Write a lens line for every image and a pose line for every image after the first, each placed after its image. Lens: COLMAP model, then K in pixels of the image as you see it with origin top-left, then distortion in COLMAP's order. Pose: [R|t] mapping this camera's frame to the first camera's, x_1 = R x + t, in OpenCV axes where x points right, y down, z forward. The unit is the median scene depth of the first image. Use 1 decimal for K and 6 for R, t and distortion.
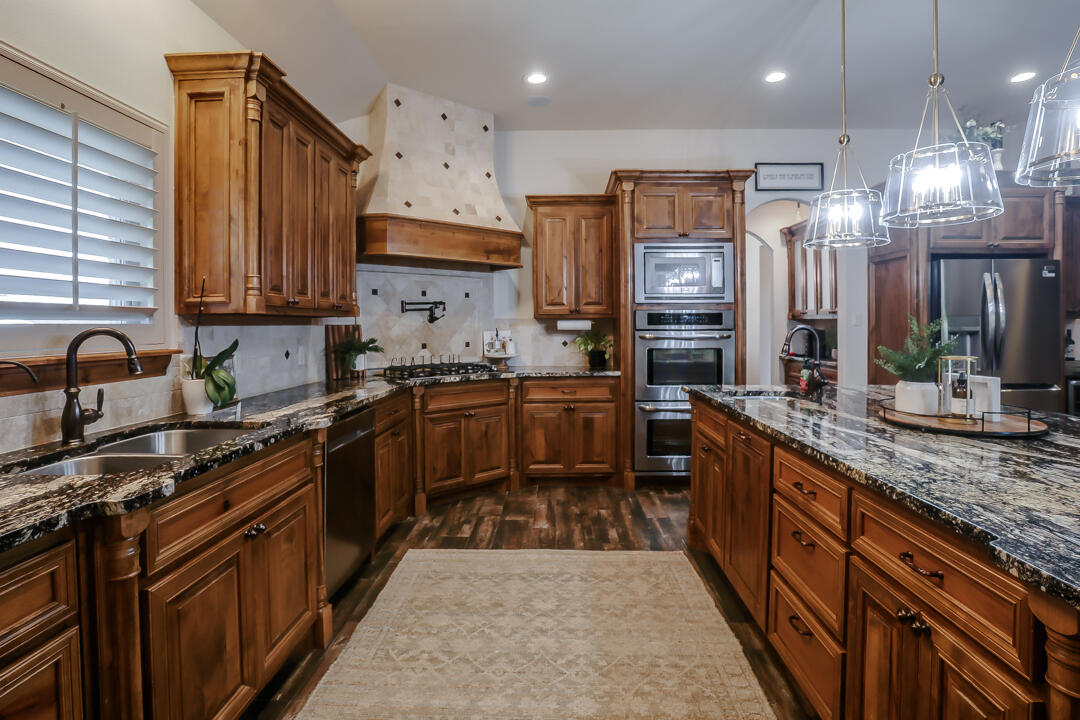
lens RADIAL K [[554.0, 0, 558.0], [0, 554.0, 326.4], [0, 0, 1]] dist [-0.036870, 0.000386]
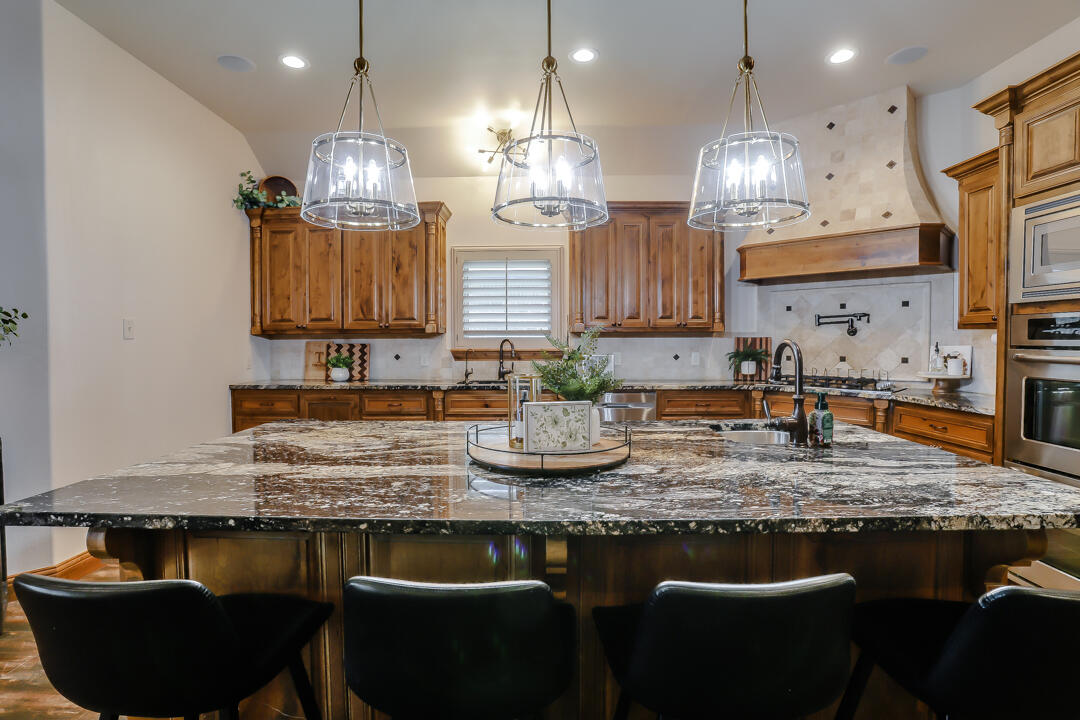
lens RADIAL K [[537.5, 0, 528.5], [0, 537.5, 345.7], [0, 0, 1]] dist [-0.051421, 0.019042]
pose [[-0.013008, 0.018520, -0.999744, 0.743778], [-0.001796, 0.999826, 0.018545, -0.005253], [0.999914, 0.002037, -0.012972, 0.469214]]
